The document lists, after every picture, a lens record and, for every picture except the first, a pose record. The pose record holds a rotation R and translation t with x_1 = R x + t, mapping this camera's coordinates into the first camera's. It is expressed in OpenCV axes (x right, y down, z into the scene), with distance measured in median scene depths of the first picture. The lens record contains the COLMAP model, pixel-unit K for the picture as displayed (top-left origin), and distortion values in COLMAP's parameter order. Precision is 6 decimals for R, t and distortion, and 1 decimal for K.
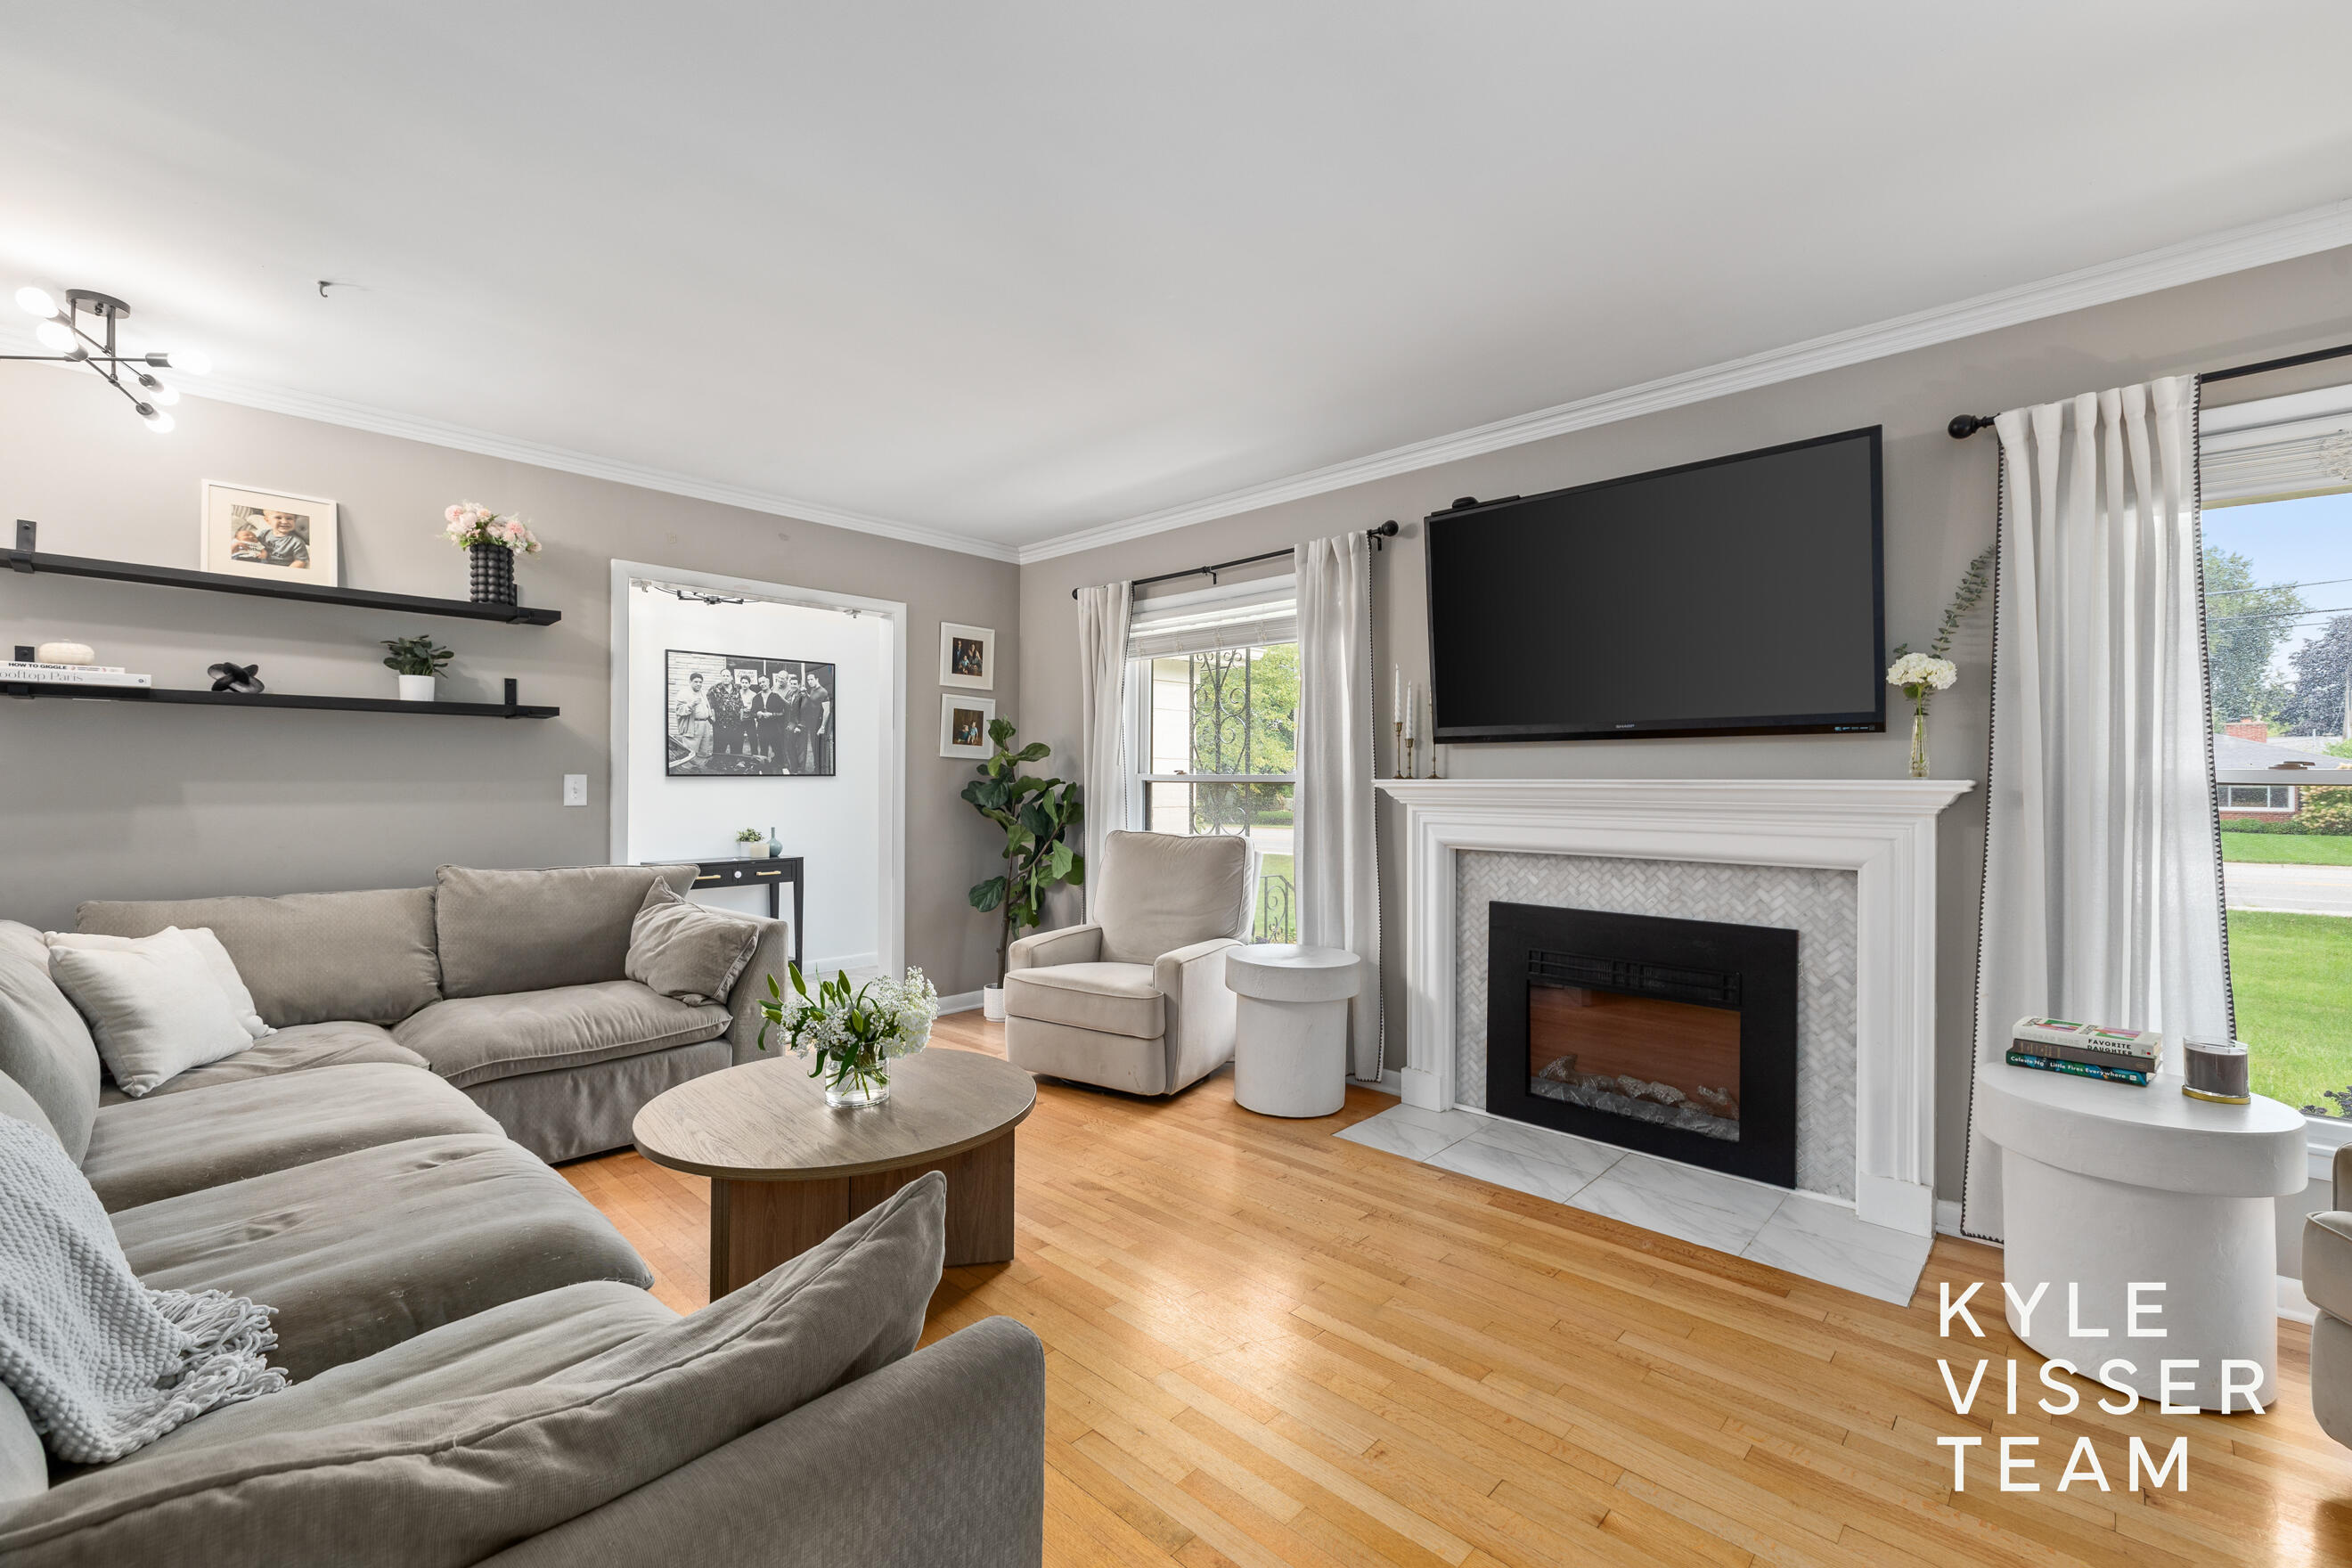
lens RADIAL K [[993.3, 0, 1177.4], [0, 993.3, 776.6], [0, 0, 1]] dist [0.001937, 0.000069]
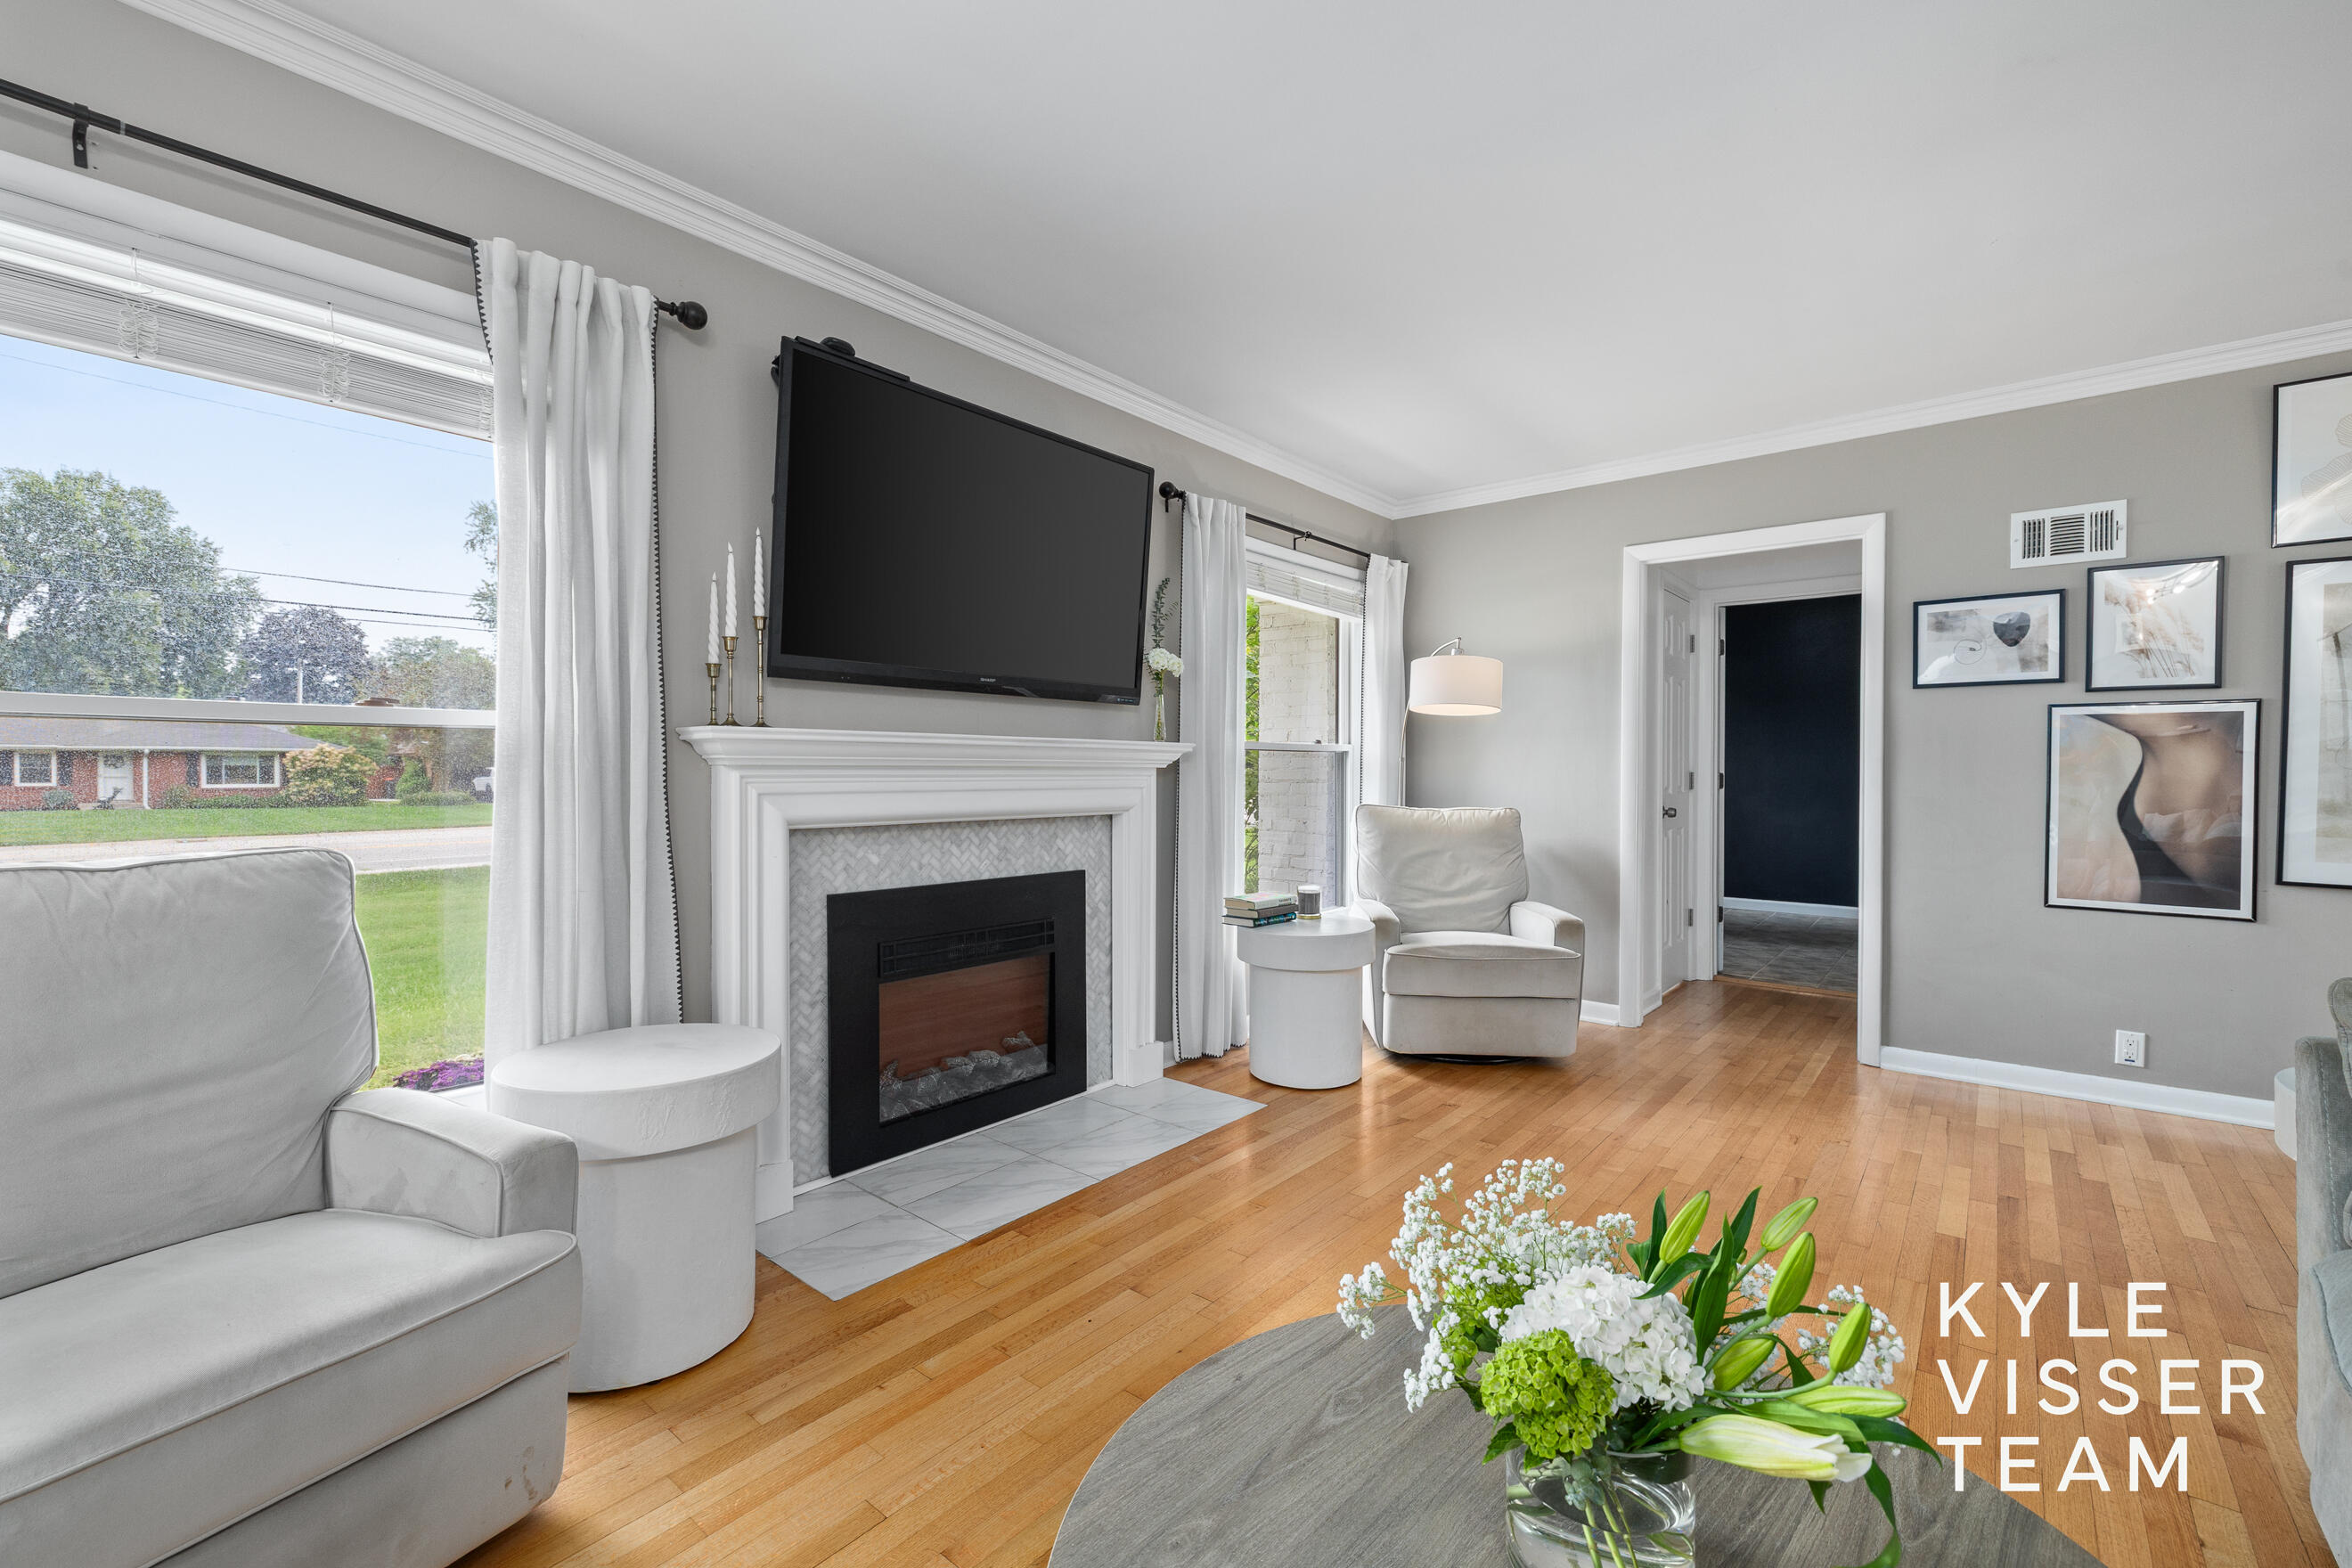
lens RADIAL K [[993.3, 0, 1177.4], [0, 993.3, 776.6], [0, 0, 1]] dist [0.001937, 0.000069]
pose [[-0.067232, -0.011091, 0.997676, -0.484240], [-0.009655, 0.999899, 0.010465, 0.028103], [-0.997691, -0.008929, -0.067333, 0.856903]]
